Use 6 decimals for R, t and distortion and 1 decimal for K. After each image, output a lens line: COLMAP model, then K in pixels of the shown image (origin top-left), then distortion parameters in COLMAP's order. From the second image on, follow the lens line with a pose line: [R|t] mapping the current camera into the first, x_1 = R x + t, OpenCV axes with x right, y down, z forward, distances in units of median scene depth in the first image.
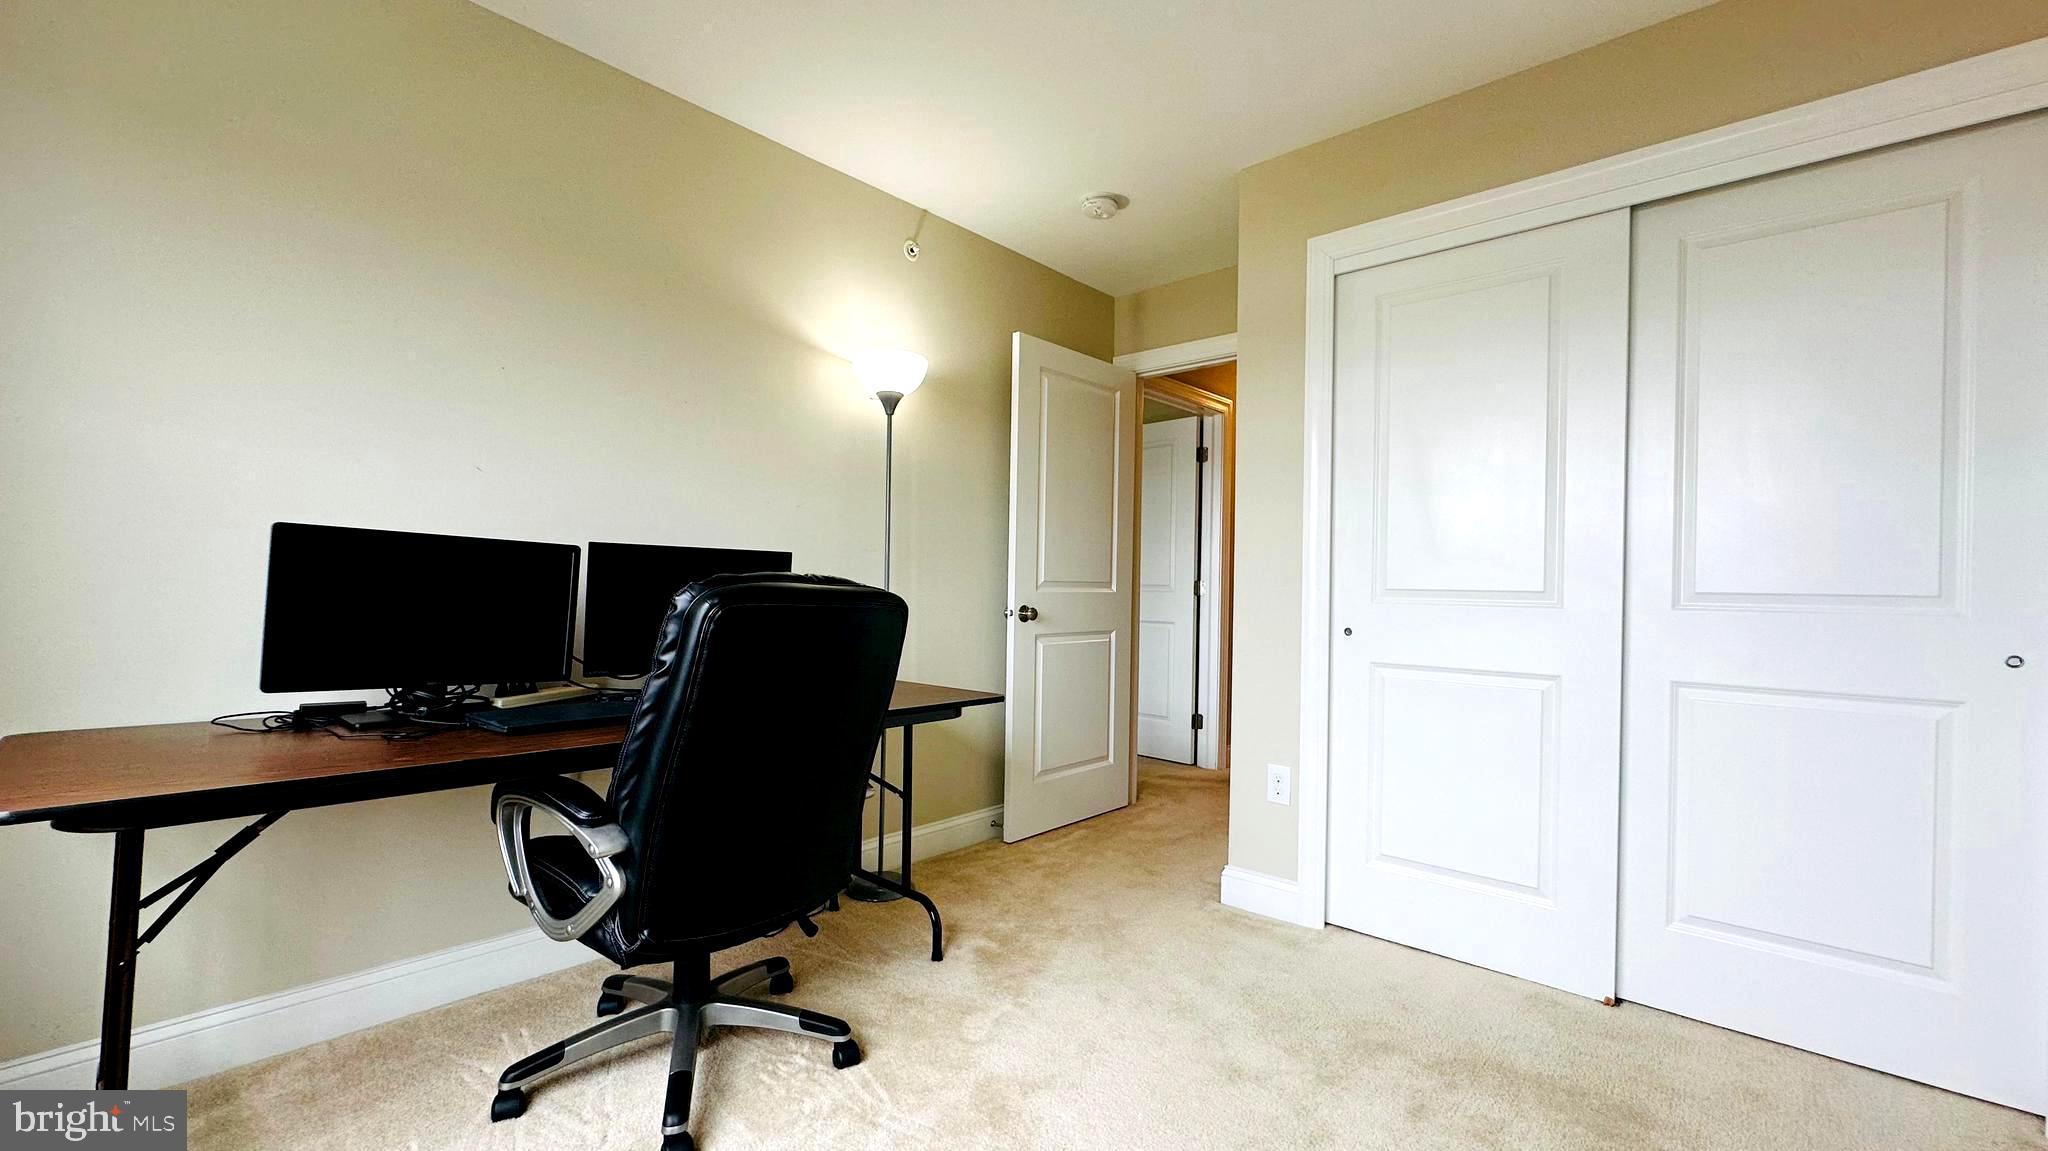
lens RADIAL K [[815.0, 0, 1027.5], [0, 815.0, 576.5], [0, 0, 1]] dist [-0.004413, 0.000954]
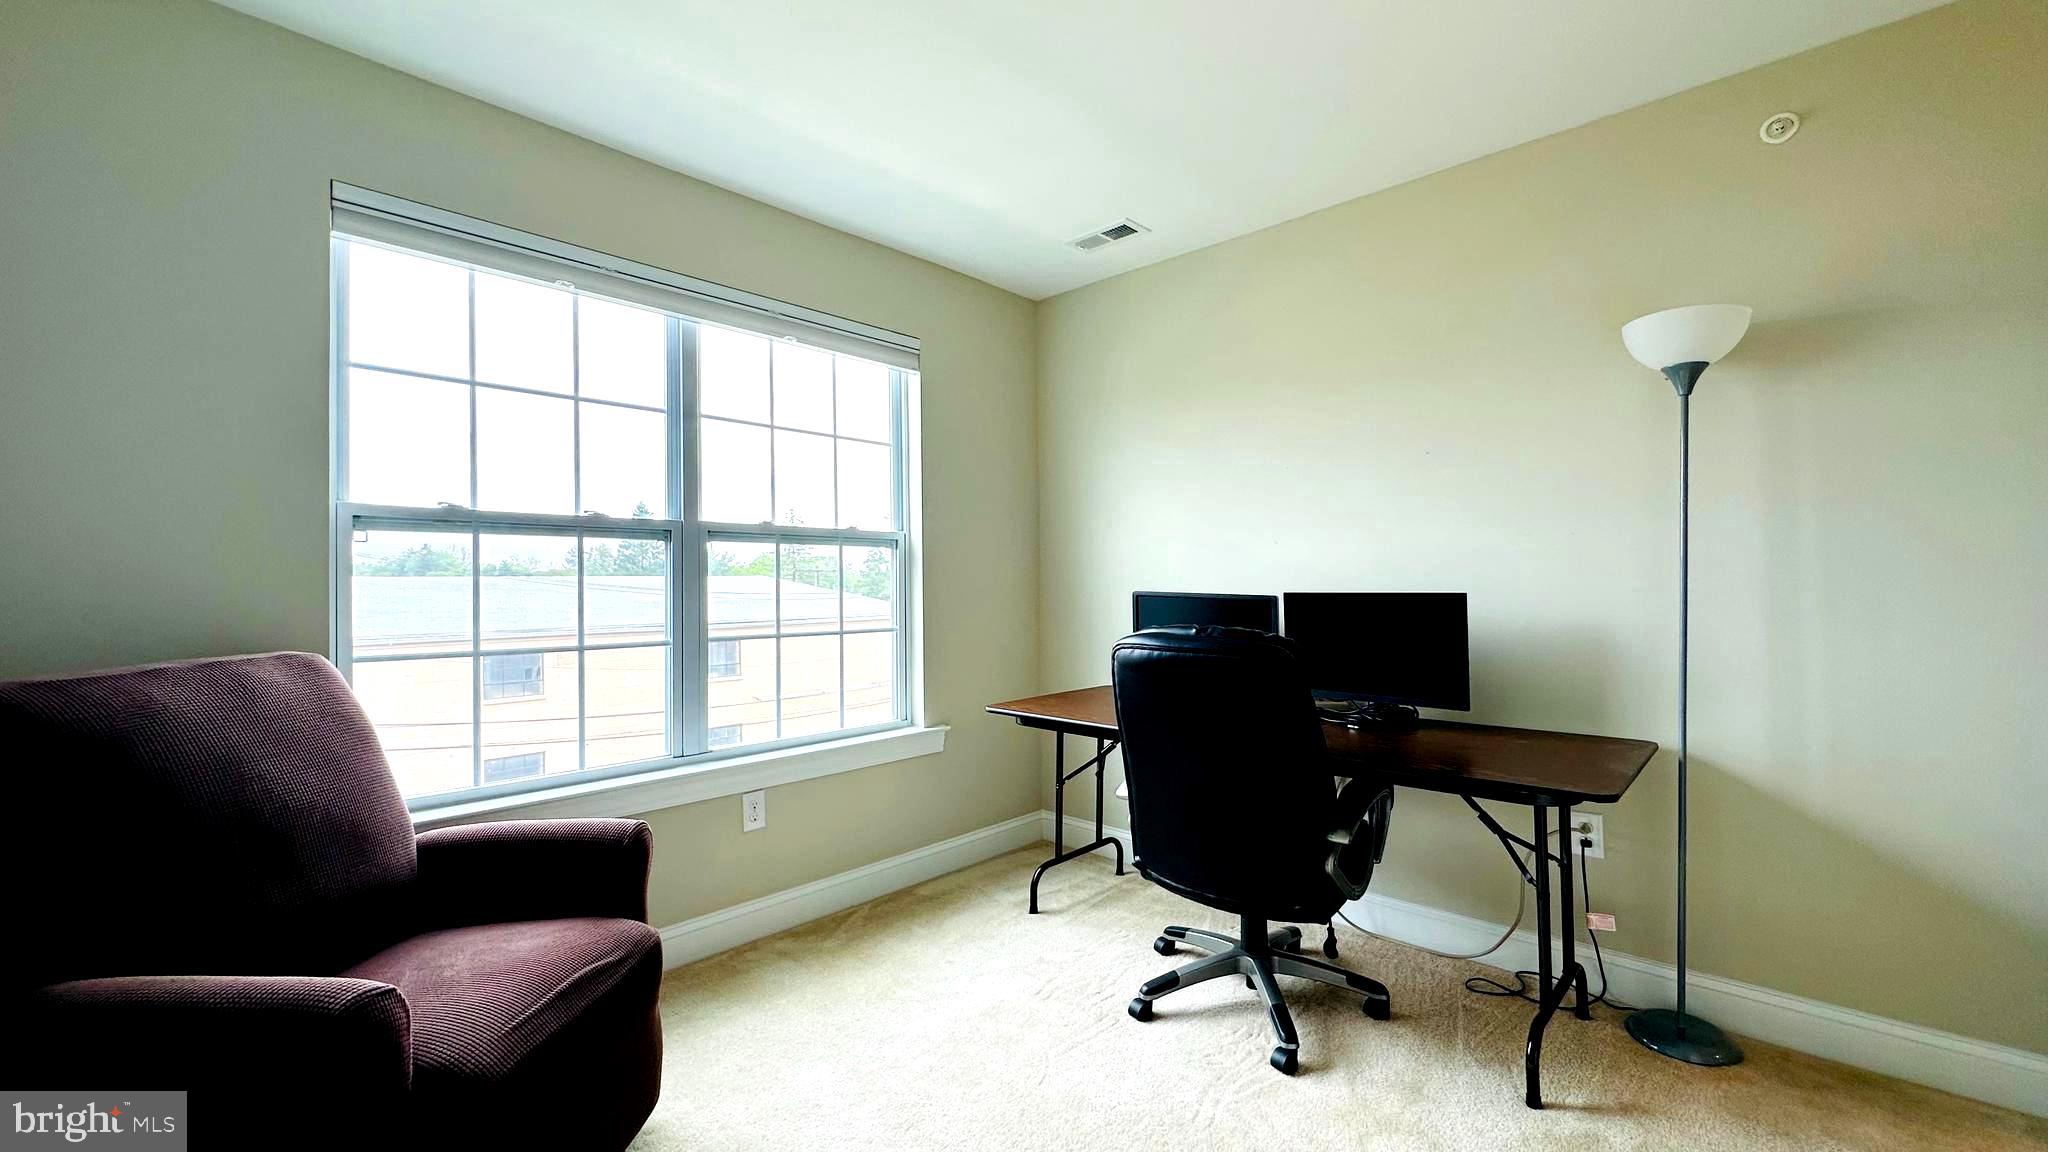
lens RADIAL K [[815.0, 0, 1042.9], [0, 815.0, 567.9], [0, 0, 1]] dist [-0.004413, 0.000954]
pose [[0.006537, -0.035527, -0.999347, 0.877375], [0.022637, 0.999118, -0.035371, -0.049771], [0.999722, -0.022391, 0.007335, 0.653089]]
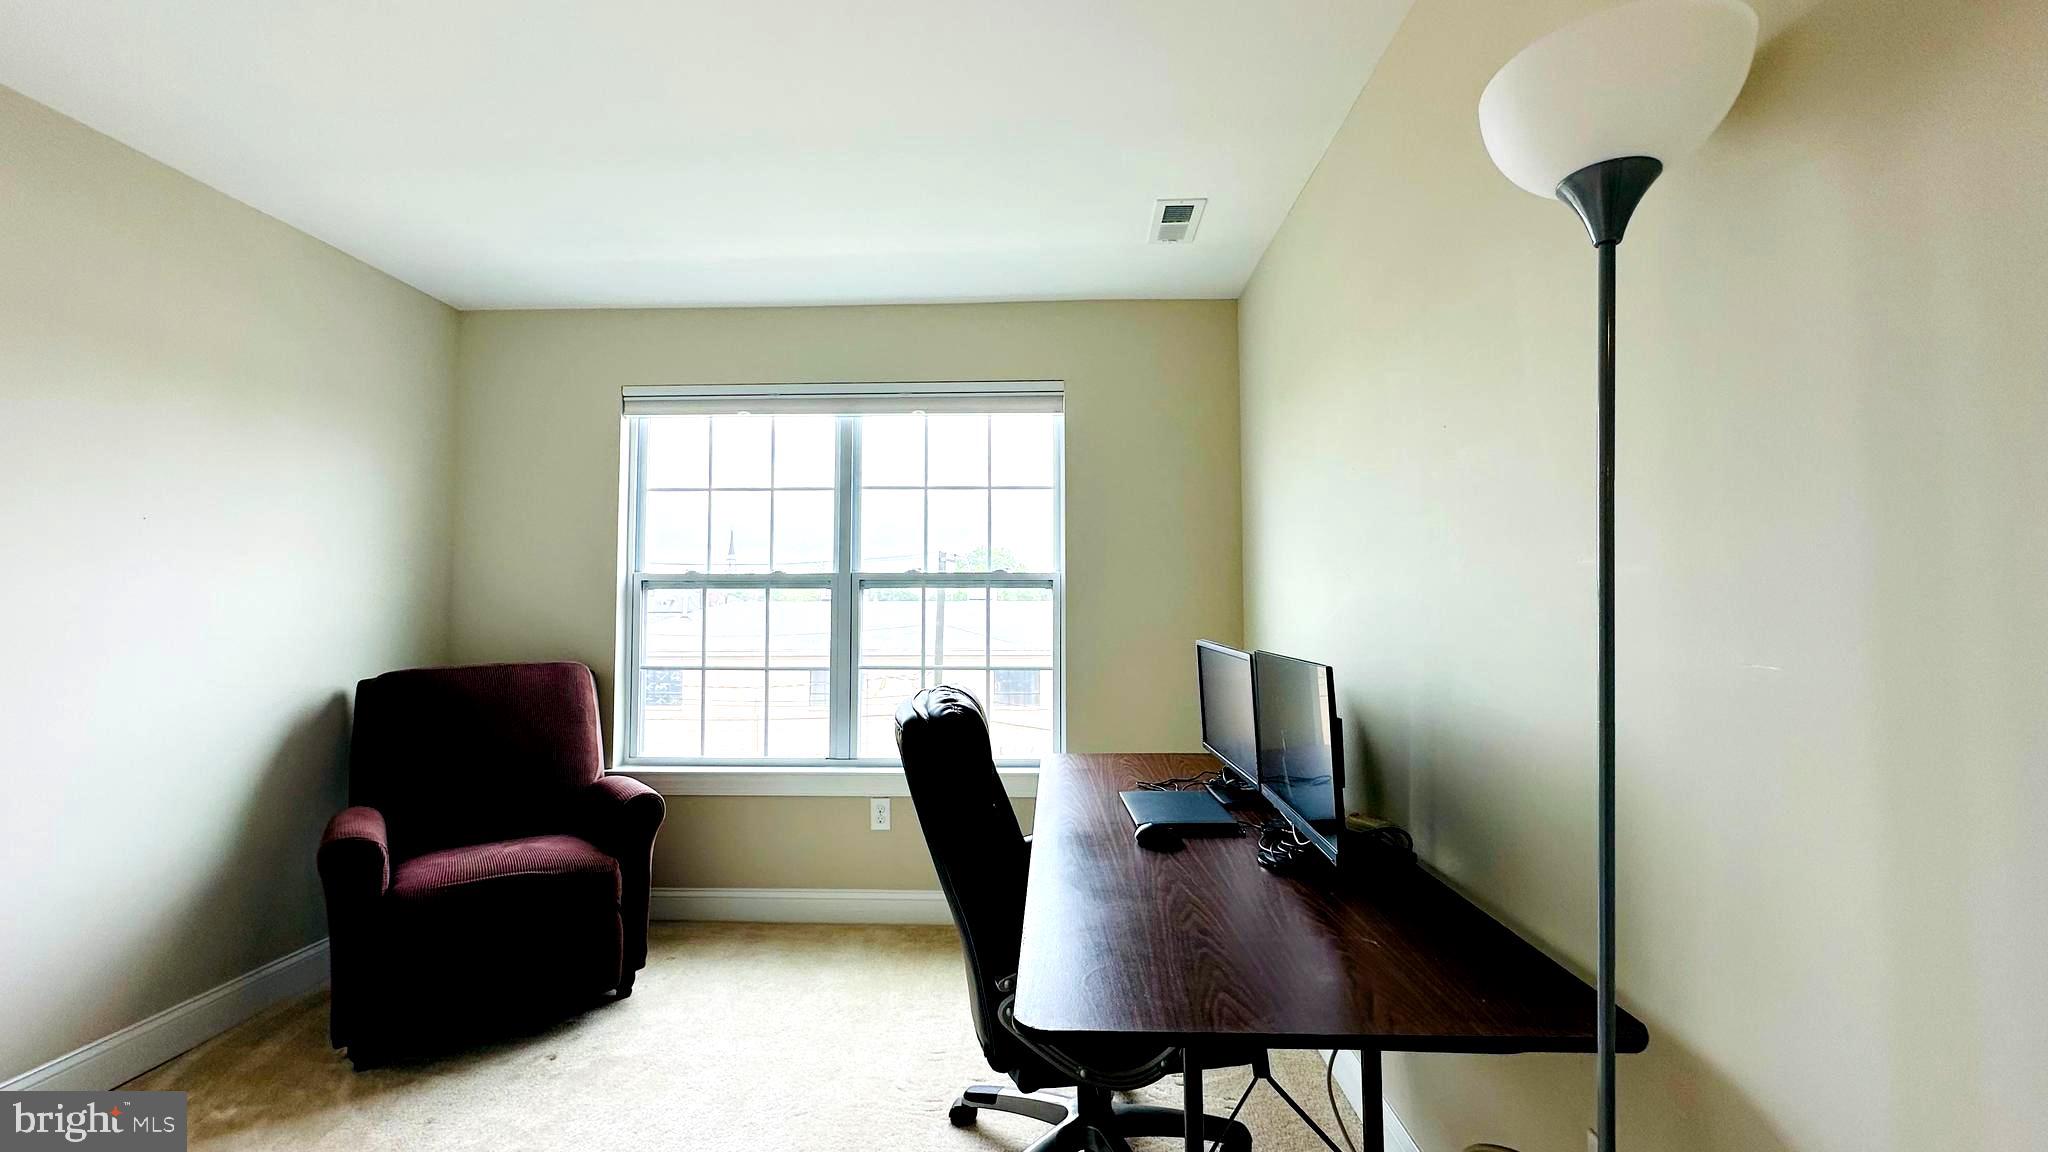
lens RADIAL K [[815.0, 0, 1045.5], [0, 815.0, 576.4], [0, 0, 1]] dist [-0.004413, 0.000954]
pose [[-0.763034, -0.058507, -0.643705, 0.286028], [-0.002535, 0.996158, -0.087536, -0.031490], [0.646353, -0.065161, -0.760251, 1.700675]]
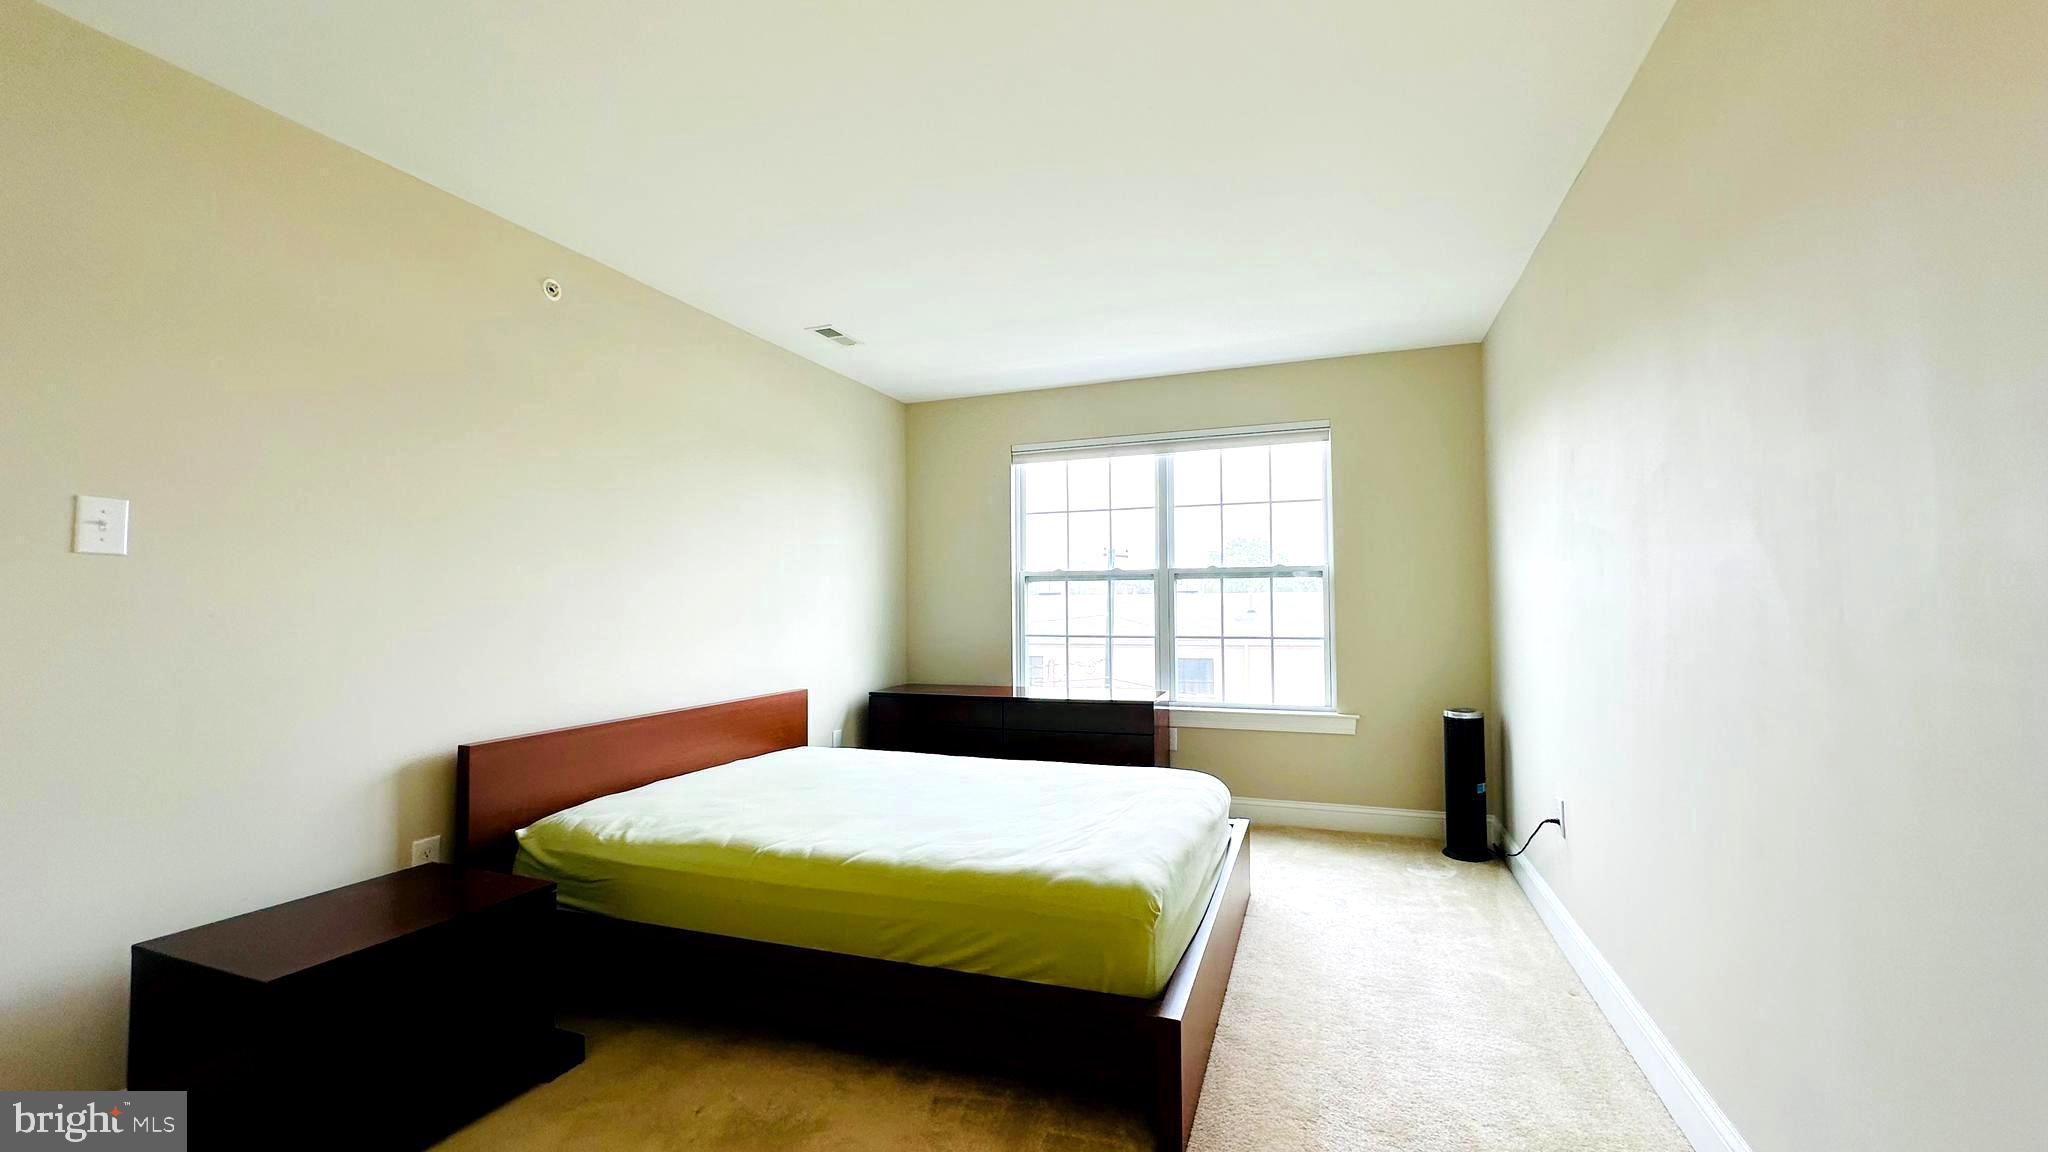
lens RADIAL K [[815.0, 0, 1041.1], [0, 815.0, 584.4], [0, 0, 1]] dist [-0.004413, 0.000954]
pose [[-0.923563, -0.036659, -0.381690, 0.765284], [-0.010782, 0.997509, -0.069717, 0.030823], [0.383295, -0.060273, -0.921657, 2.198266]]
